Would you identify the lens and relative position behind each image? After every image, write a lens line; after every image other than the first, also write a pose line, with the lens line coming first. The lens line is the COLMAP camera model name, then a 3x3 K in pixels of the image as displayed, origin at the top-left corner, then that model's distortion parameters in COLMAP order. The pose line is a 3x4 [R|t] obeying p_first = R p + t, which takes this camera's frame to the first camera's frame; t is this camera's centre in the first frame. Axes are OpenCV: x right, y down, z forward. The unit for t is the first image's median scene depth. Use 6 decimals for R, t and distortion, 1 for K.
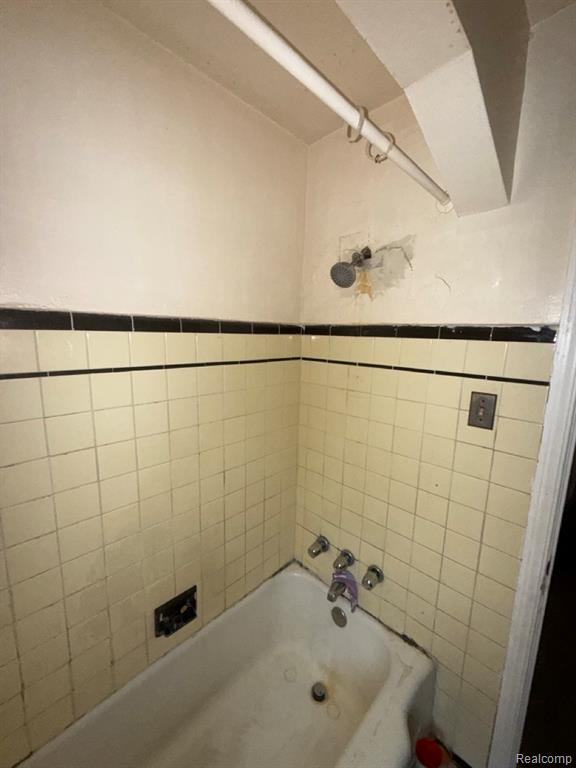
lens RADIAL K [[297.3, 0, 288.0], [0, 297.3, 384.0], [0, 0, 1]] dist [-0.000825, -0.000066]
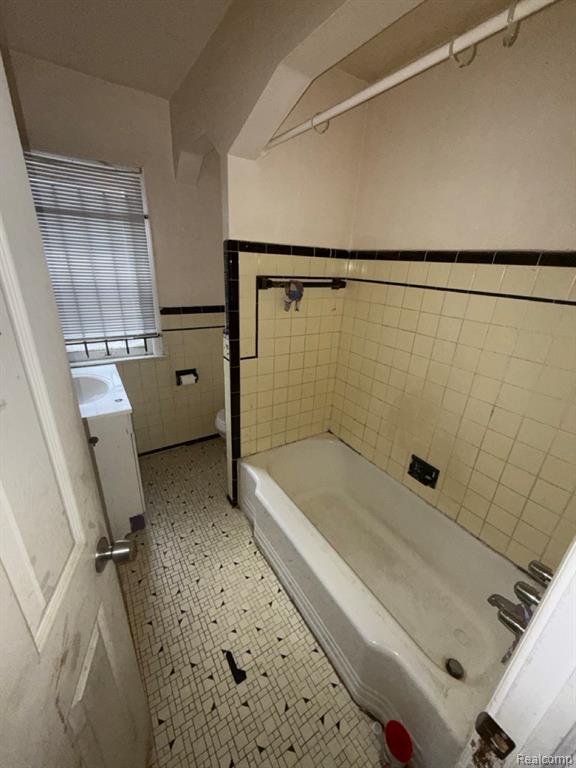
lens RADIAL K [[312.2, 0, 288.0], [0, 312.2, 384.0], [0, 0, 1]] dist [-0.000022, -0.000001]
pose [[-0.216560, 0.341032, -0.914767, 1.111100], [-0.198380, 0.902082, 0.383267, -0.061231], [0.955901, 0.264472, -0.127701, 0.528985]]
